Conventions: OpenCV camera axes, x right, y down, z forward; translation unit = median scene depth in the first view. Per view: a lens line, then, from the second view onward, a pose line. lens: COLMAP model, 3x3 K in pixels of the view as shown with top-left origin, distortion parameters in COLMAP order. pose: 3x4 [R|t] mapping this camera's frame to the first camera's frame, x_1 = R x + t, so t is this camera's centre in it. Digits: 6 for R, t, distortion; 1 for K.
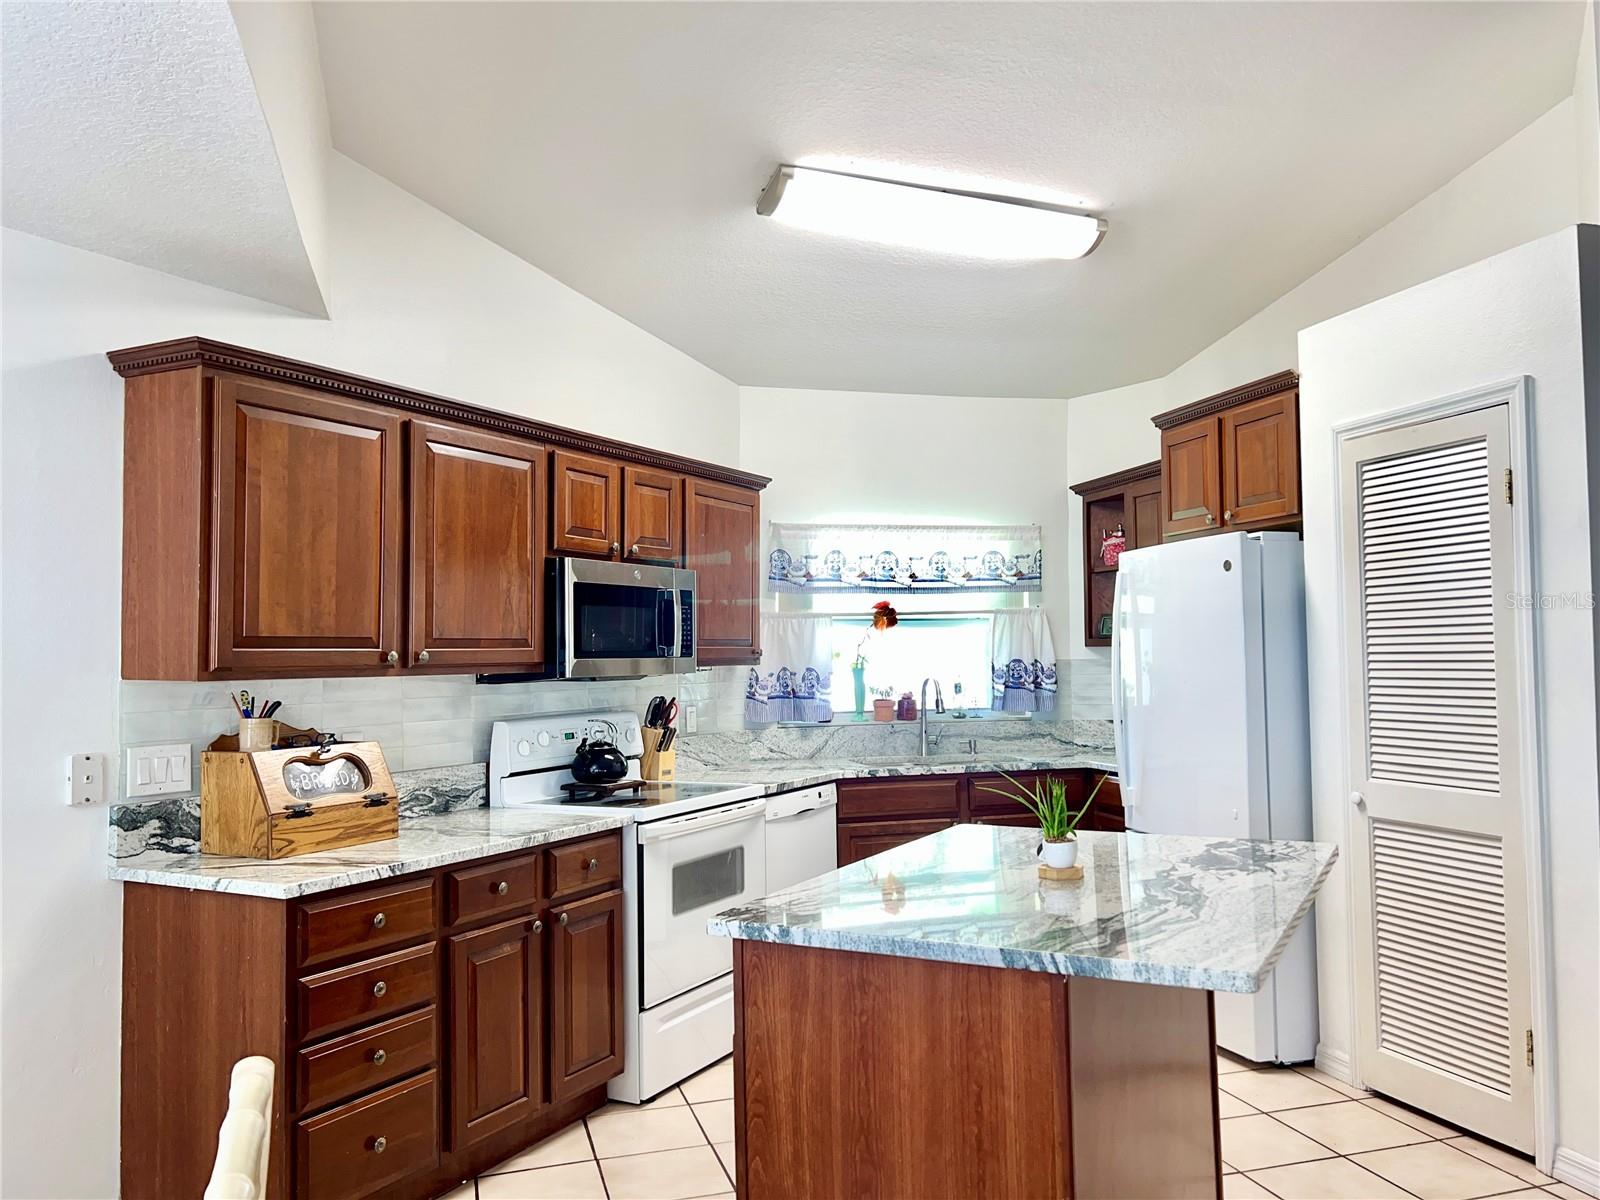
lens RADIAL K [[1206.0, 0, 800.0], [0, 1206.0, 600.0], [0, 0, 1]] dist [0.160837, -0.328071]
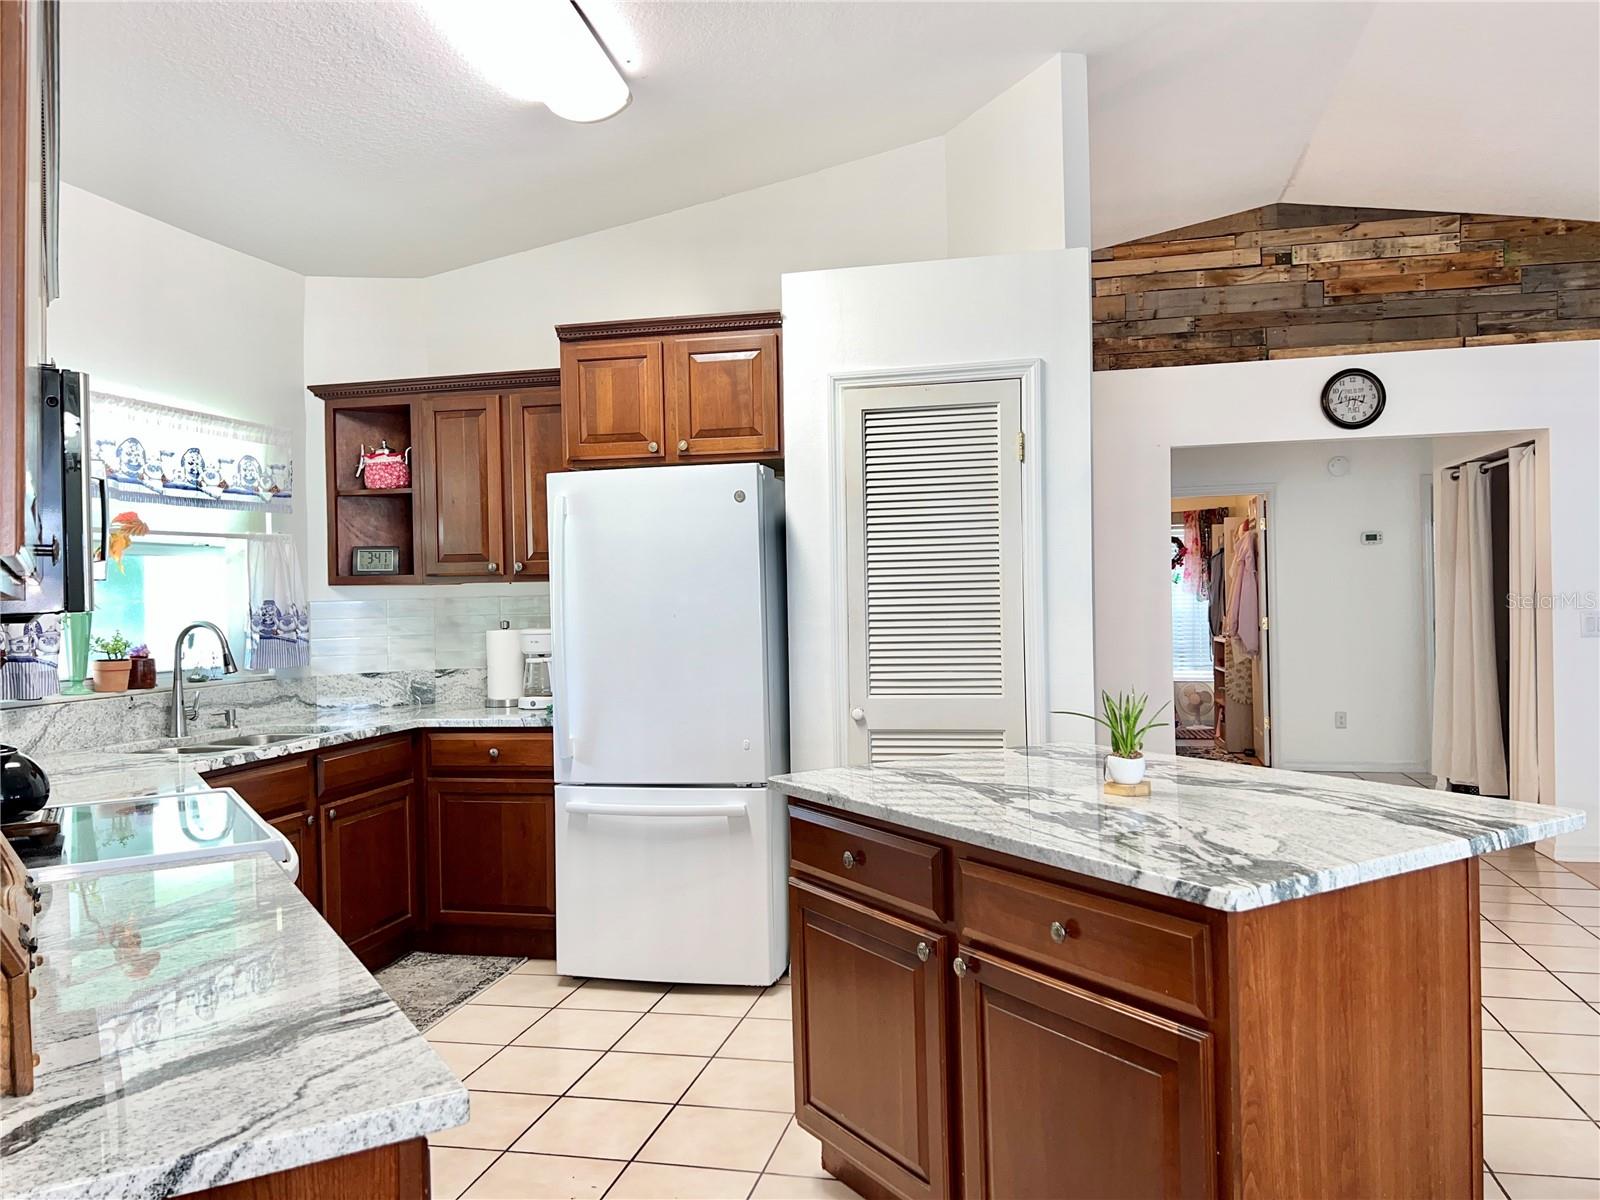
lens RADIAL K [[1210.3, 0, 800.0], [0, 1210.3, 600.0], [0, 0, 1]] dist [0.048722, -0.007539]
pose [[0.486527, 0.004636, 0.873653, -0.418629], [-0.028444, 0.999540, 0.010536, 0.038899], [-0.873202, -0.029976, 0.486435, 0.419564]]
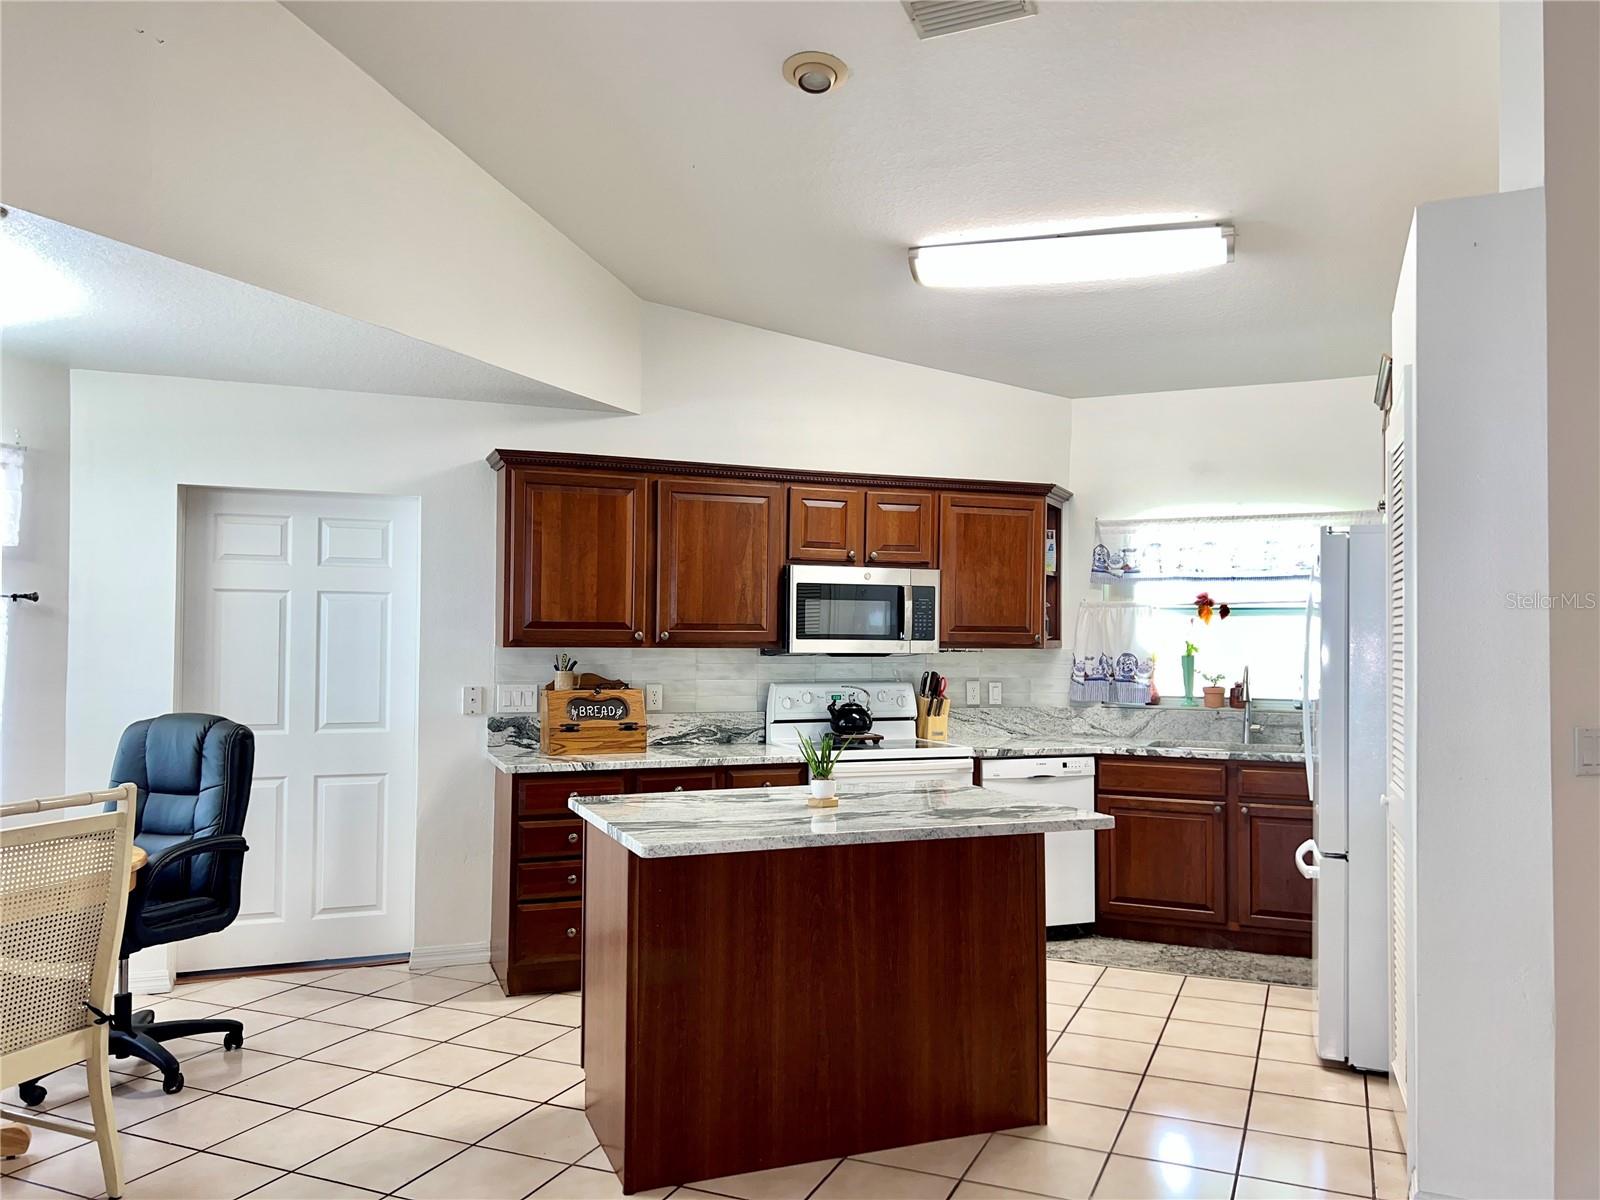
lens RADIAL K [[1206.0, 0, 800.0], [0, 1206.0, 600.0], [0, 0, 1]] dist [0.160837, -0.328071]
pose [[0.760652, 0.001366, -0.649159, 0.590233], [0.011656, 0.999808, 0.015762, -0.014444], [0.649055, -0.019555, 0.760490, -0.022227]]
